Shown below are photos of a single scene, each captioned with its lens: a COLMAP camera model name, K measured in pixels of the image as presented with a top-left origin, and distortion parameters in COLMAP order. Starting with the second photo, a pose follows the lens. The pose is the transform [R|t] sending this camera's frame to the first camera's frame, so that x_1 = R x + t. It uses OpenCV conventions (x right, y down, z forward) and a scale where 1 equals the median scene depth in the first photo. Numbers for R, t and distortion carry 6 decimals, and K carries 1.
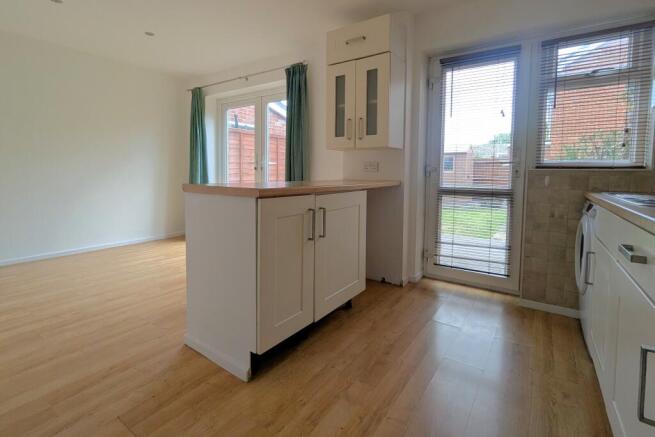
lens RADIAL K [[311.7, 0, 325.8], [0, 311.7, 189.9], [0, 0, 1]] dist [0.002023, 0.000511]
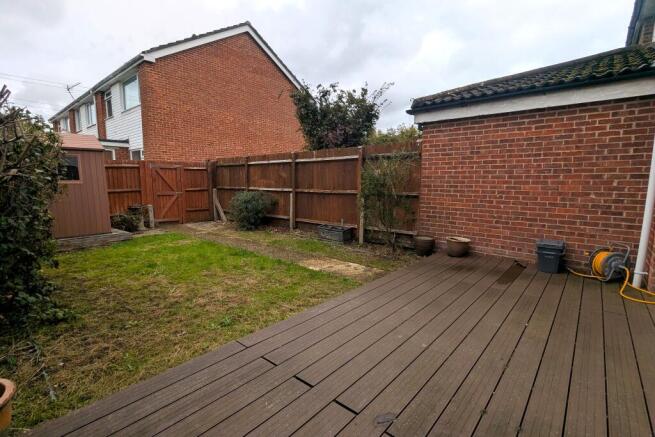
lens RADIAL K [[311.1, 0, 327.5], [0, 311.1, 218.5], [0, 0, 1]] dist [0.000275, 0.000331]
pose [[0.102469, -0.135337, 0.985487, -0.521327], [0.051081, 0.990110, 0.130661, -0.206523], [-0.993424, 0.036951, 0.108369, 2.361395]]
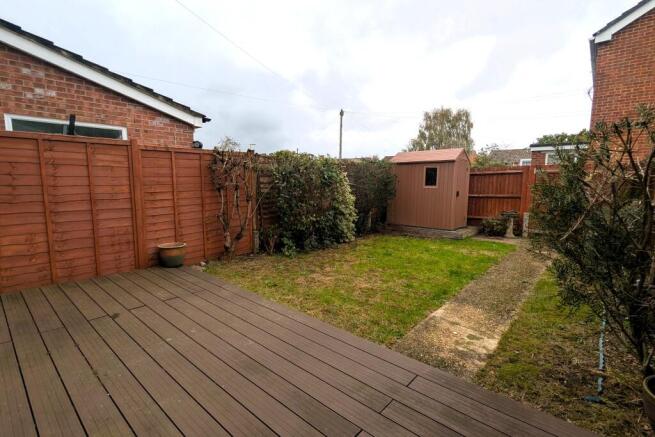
lens RADIAL K [[311.1, 0, 327.5], [0, 311.1, 218.5], [0, 0, 1]] dist [0.000275, 0.000331]
pose [[0.994235, 0.007606, -0.106950, 1.107414], [-0.000232, 0.997631, 0.068797, -0.164229], [0.107220, -0.068376, 0.991881, 1.175001]]
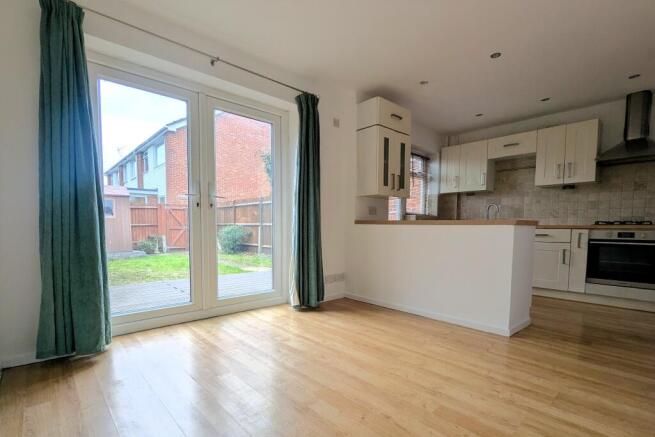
lens RADIAL K [[313.3, 0, 327.3], [0, 313.3, 246.7], [0, 0, 1]] dist [0.001459, 0.000430]
pose [[0.212668, -0.077139, 0.974075, -1.504765], [0.049647, 0.996444, 0.068071, -0.026798], [-0.975862, 0.033883, 0.215742, 1.144933]]
